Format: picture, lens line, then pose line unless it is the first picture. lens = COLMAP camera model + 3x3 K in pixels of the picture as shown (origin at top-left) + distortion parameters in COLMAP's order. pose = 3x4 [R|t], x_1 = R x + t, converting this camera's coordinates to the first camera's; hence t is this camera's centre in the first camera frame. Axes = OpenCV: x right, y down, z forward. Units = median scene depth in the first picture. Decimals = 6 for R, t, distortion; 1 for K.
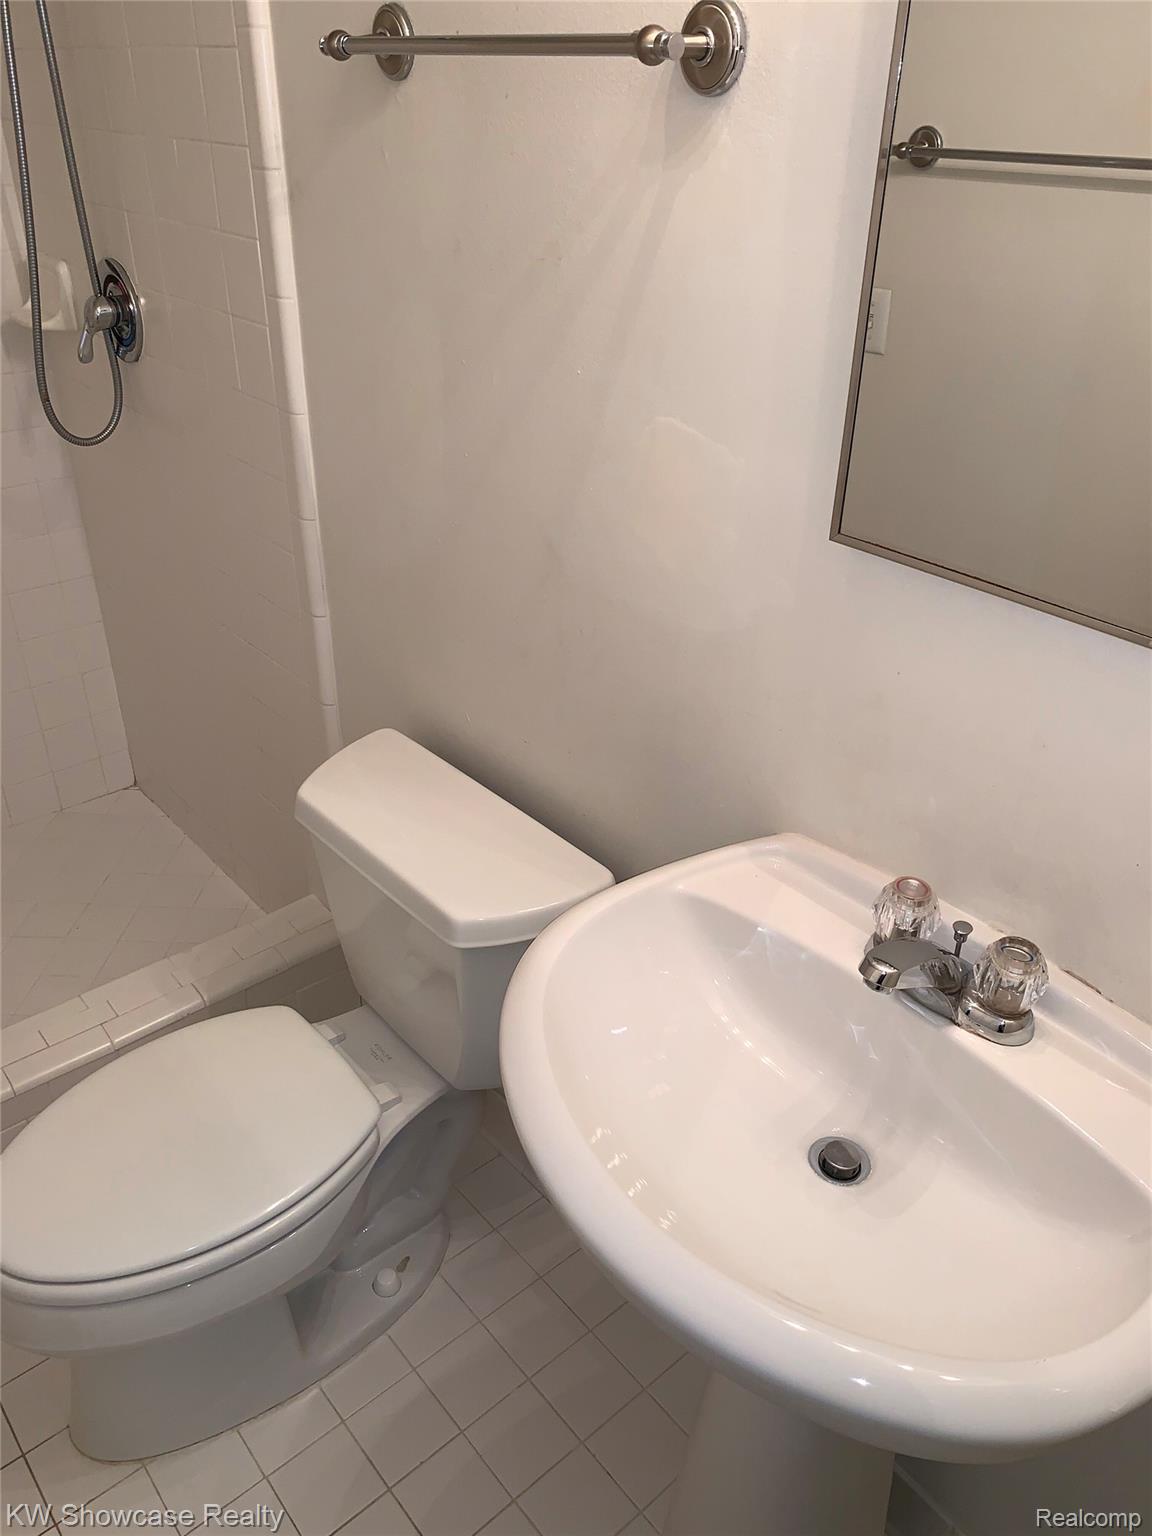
lens RADIAL K [[1180.5, 0, 576.9], [0, 1180.5, 758.0], [0, 0, 1]] dist [0.004329, -0.006691]
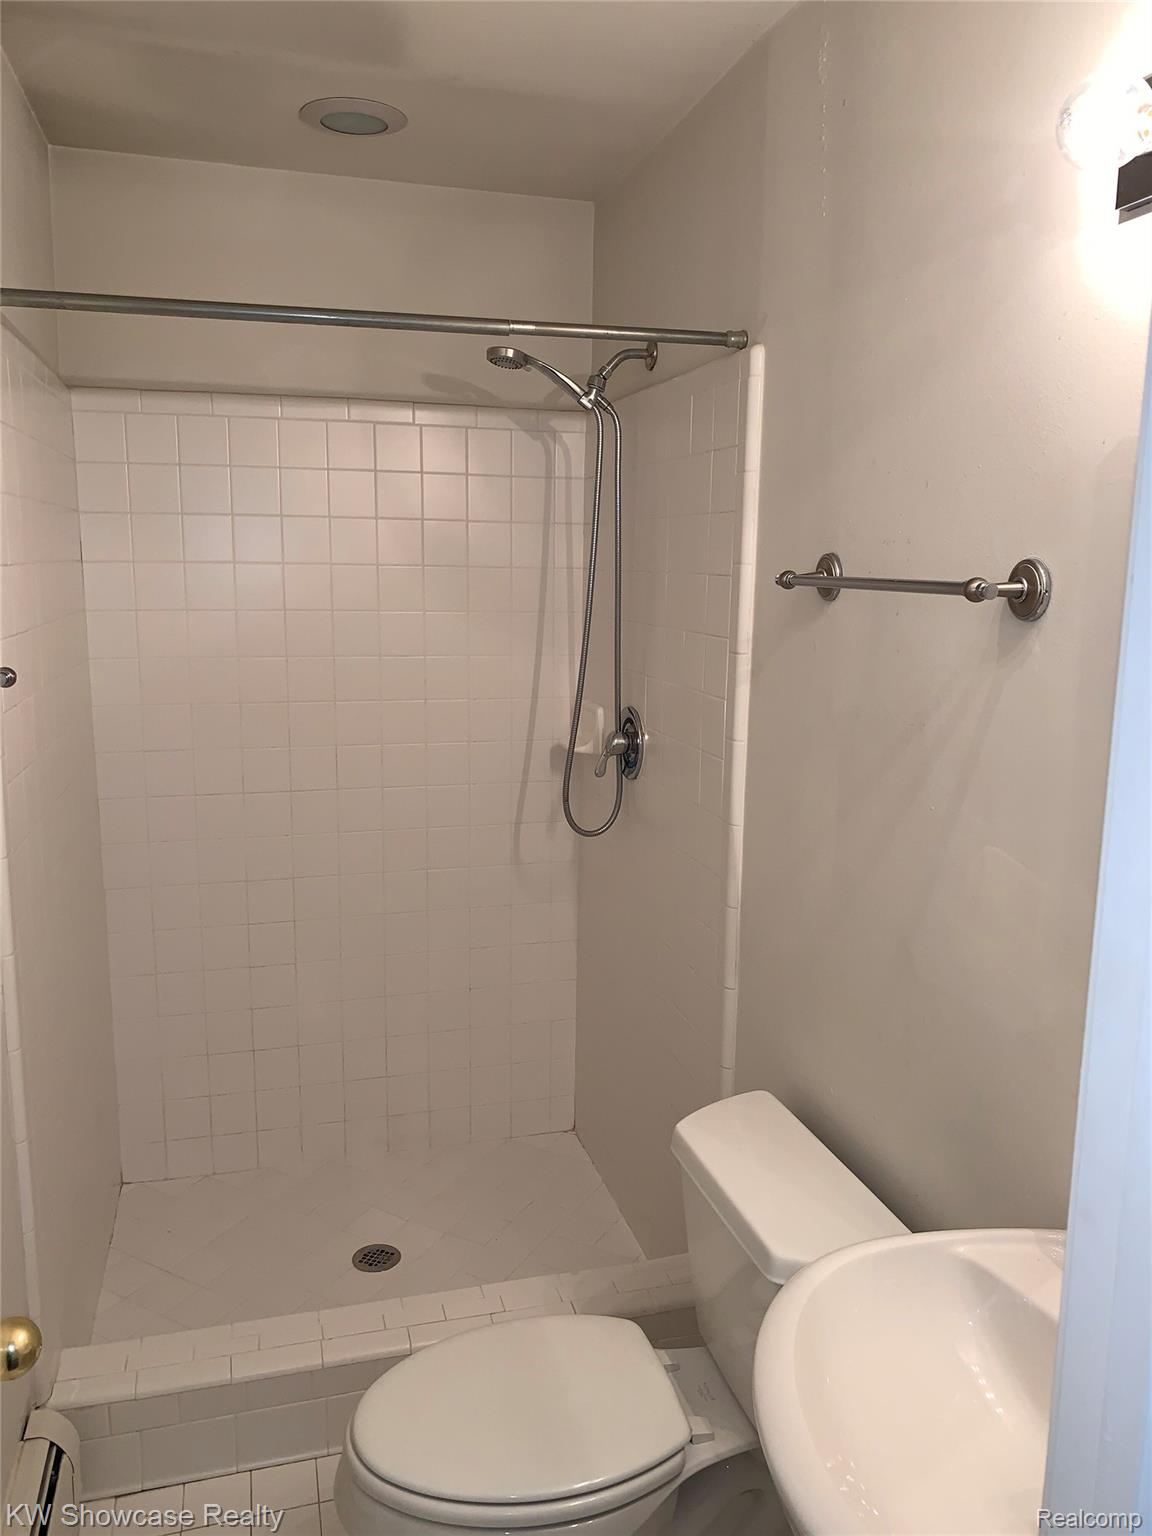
lens RADIAL K [[1180.5, 0, 576.9], [0, 1180.5, 758.0], [0, 0, 1]] dist [0.004329, -0.006691]
pose [[0.905763, 0.072175, -0.417594, 0.142224], [-0.216330, 0.926078, -0.309162, 0.076417], [0.364410, 0.370365, 0.854421, -0.188744]]
